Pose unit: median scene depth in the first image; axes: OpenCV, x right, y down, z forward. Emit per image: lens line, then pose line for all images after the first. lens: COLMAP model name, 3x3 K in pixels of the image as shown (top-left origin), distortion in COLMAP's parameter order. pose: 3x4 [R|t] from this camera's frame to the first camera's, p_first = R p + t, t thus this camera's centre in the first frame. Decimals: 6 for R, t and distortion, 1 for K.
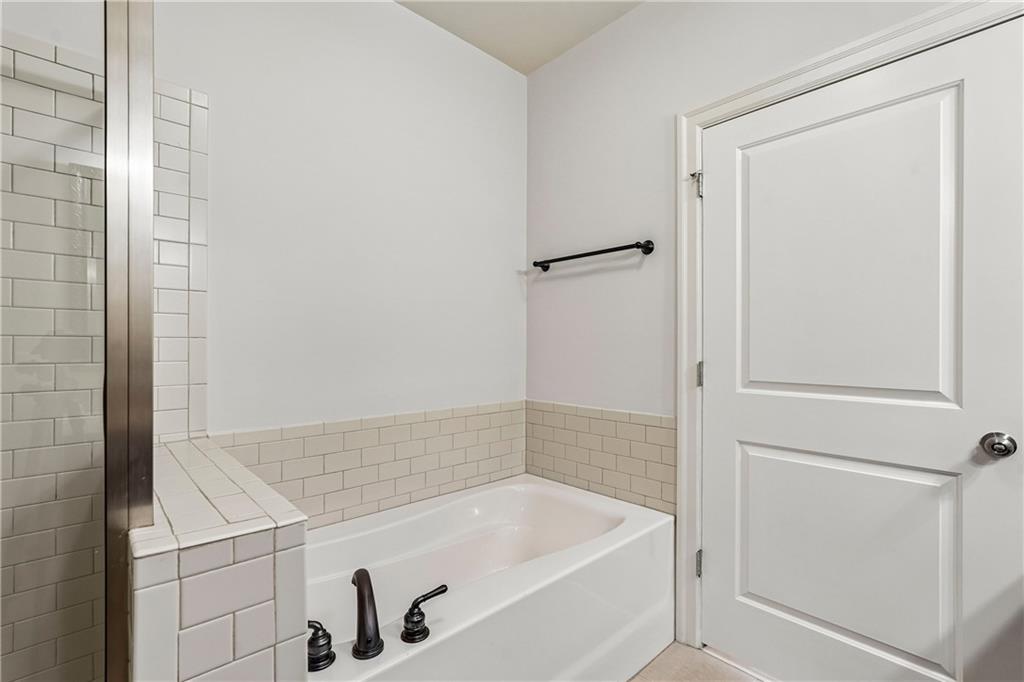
lens RADIAL K [[452.4, 0, 511.4], [0, 452.4, 344.4], [0, 0, 1]] dist [-0.003865, 0.002153]
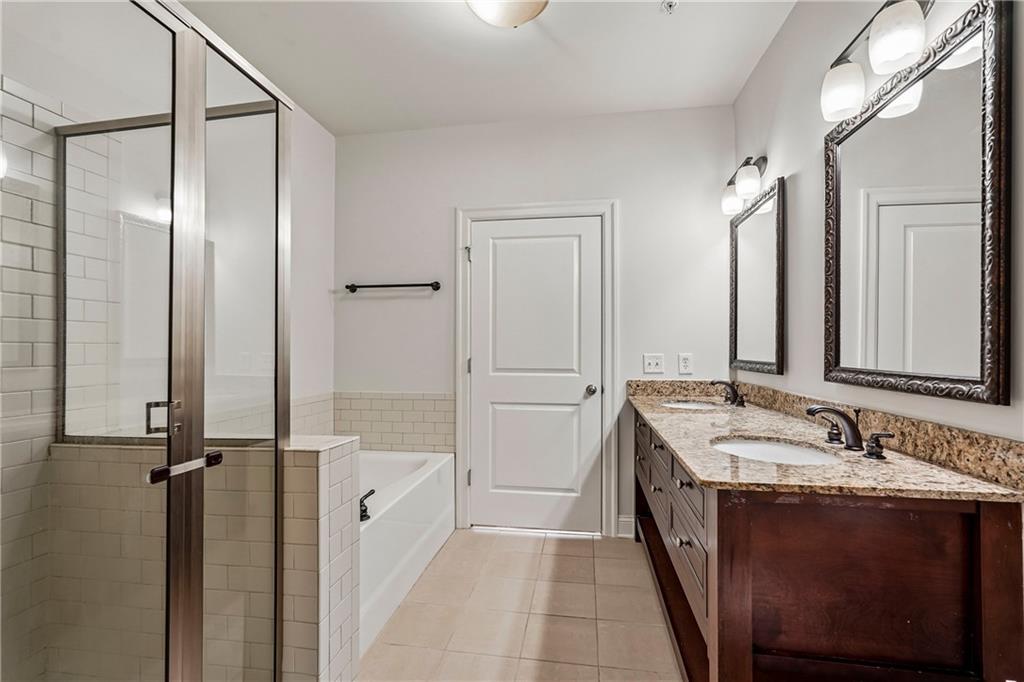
lens RADIAL K [[452.4, 0, 513.2], [0, 452.4, 345.5], [0, 0, 1]] dist [-0.003865, 0.002153]
pose [[0.784146, 0.001898, 0.620573, -0.501029], [-0.000129, 0.999996, -0.002896, -0.005309], [-0.620576, 0.002191, 0.784143, -0.424521]]
